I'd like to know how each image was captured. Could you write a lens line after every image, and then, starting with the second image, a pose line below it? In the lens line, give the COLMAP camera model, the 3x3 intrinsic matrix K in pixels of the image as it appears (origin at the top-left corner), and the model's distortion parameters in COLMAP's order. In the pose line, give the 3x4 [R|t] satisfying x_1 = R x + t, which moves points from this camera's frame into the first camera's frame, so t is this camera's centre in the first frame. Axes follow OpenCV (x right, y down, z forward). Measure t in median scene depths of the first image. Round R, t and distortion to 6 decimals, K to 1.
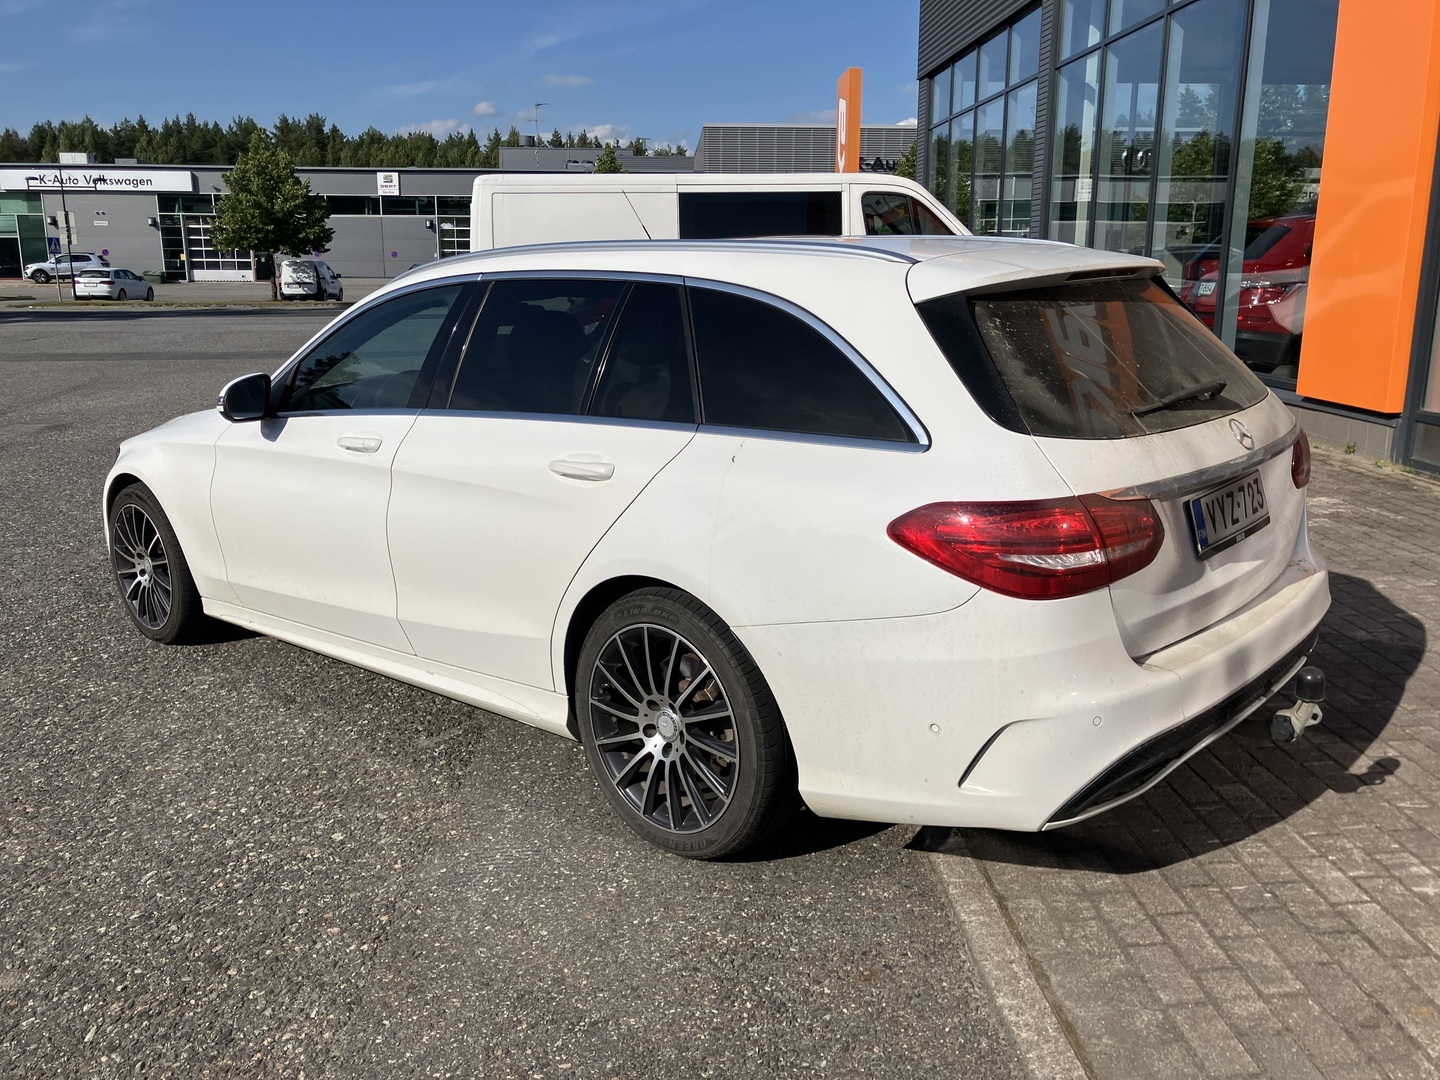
lens RADIAL K [[1194.1, 0, 720.0], [0, 1194.1, 540.0], [0, 0, 1]] dist [0.001046, 0.000293]
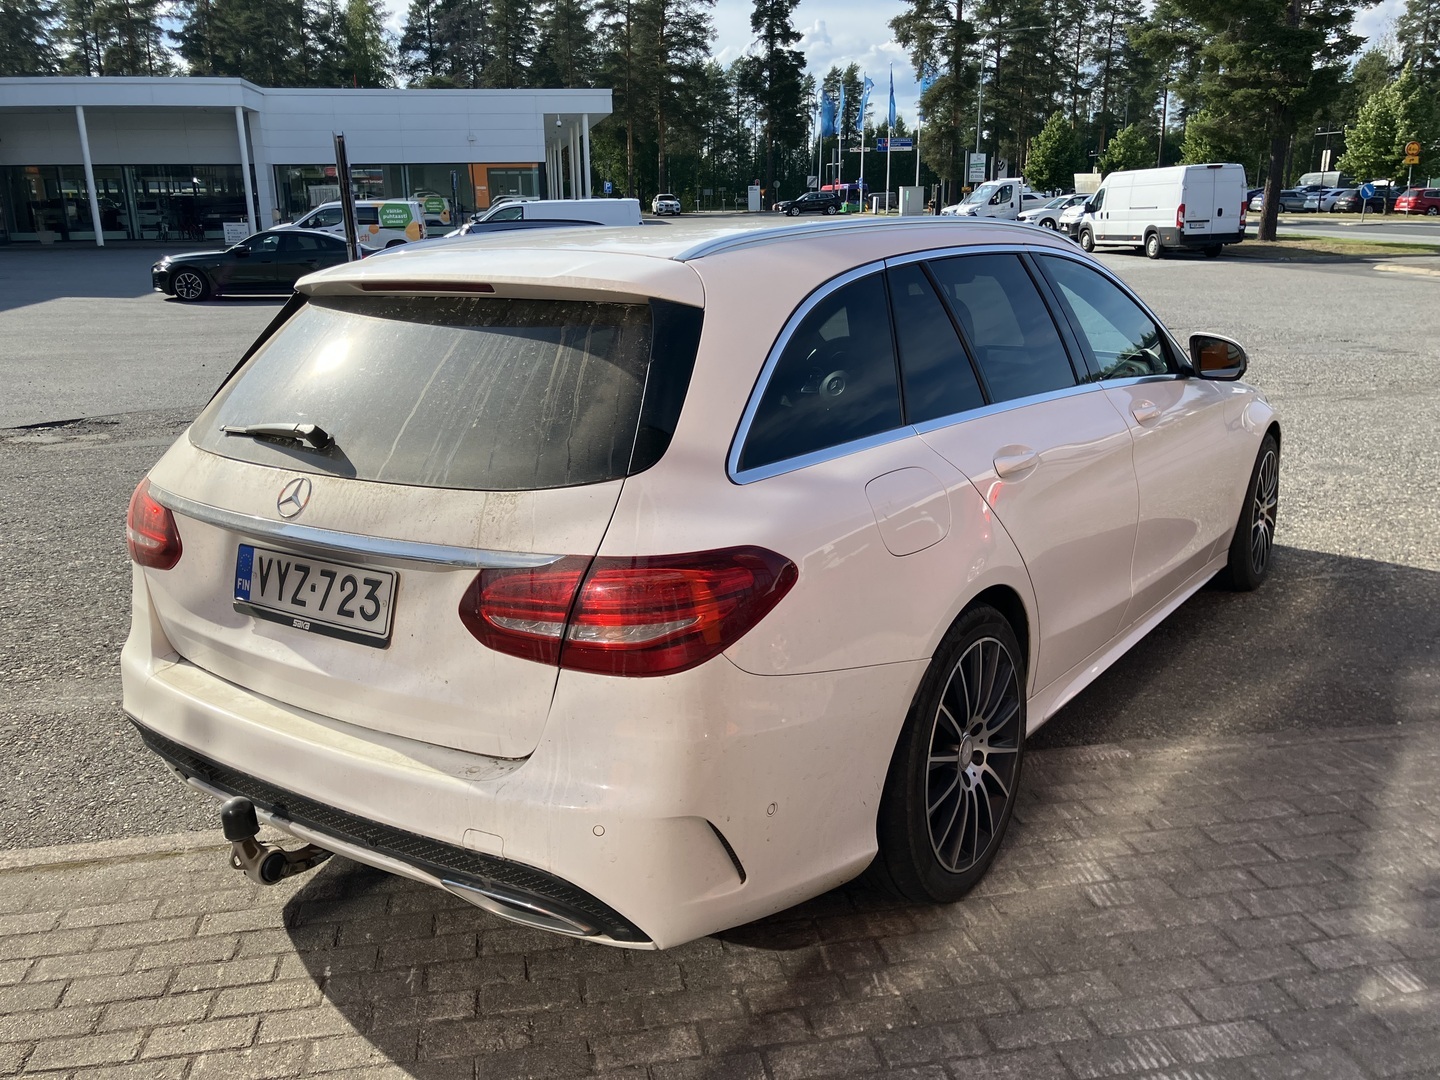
lens RADIAL K [[1194.1, 0, 720.0], [0, 1194.1, 540.0], [0, 0, 1]] dist [0.001046, 0.000293]
pose [[0.143955, 0.308920, -0.940131, 1.149102], [-0.221191, 0.936034, 0.273705, -0.316108], [0.964547, 0.168547, 0.203077, 1.054525]]
